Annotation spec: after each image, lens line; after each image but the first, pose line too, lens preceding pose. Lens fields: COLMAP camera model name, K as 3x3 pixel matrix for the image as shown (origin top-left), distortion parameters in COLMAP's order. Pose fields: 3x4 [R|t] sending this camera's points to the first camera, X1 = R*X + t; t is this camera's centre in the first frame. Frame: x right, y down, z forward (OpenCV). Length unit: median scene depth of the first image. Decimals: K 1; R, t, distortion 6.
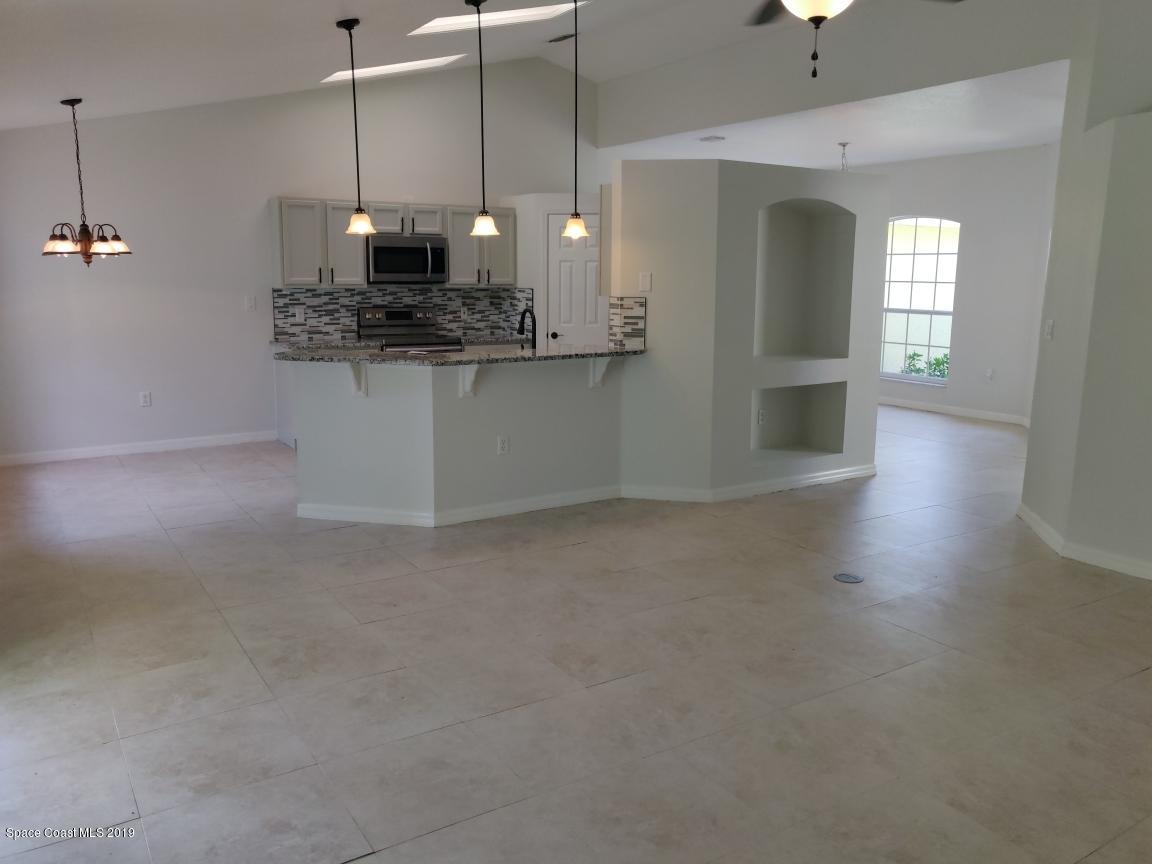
lens RADIAL K [[897.6, 0, 569.3], [0, 897.6, 426.6], [0, 0, 1]] dist [-0.001653, 0.039719]
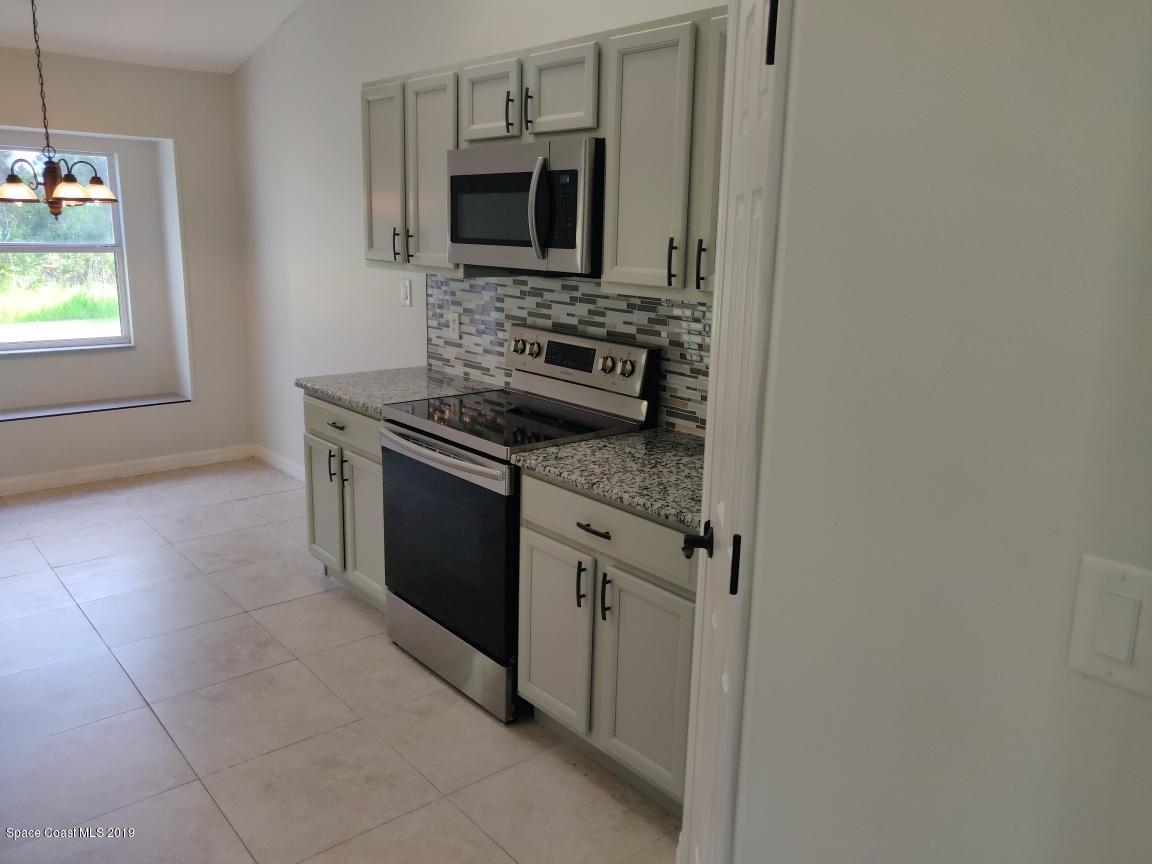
lens RADIAL K [[897.6, 0, 565.5], [0, 897.6, 422.3], [0, 0, 1]] dist [-0.001653, 0.039719]
pose [[0.127212, 0.208301, -0.969757, 0.199839], [-0.191835, 0.964407, 0.181987, -0.174998], [0.973148, 0.162882, 0.162644, 0.990204]]
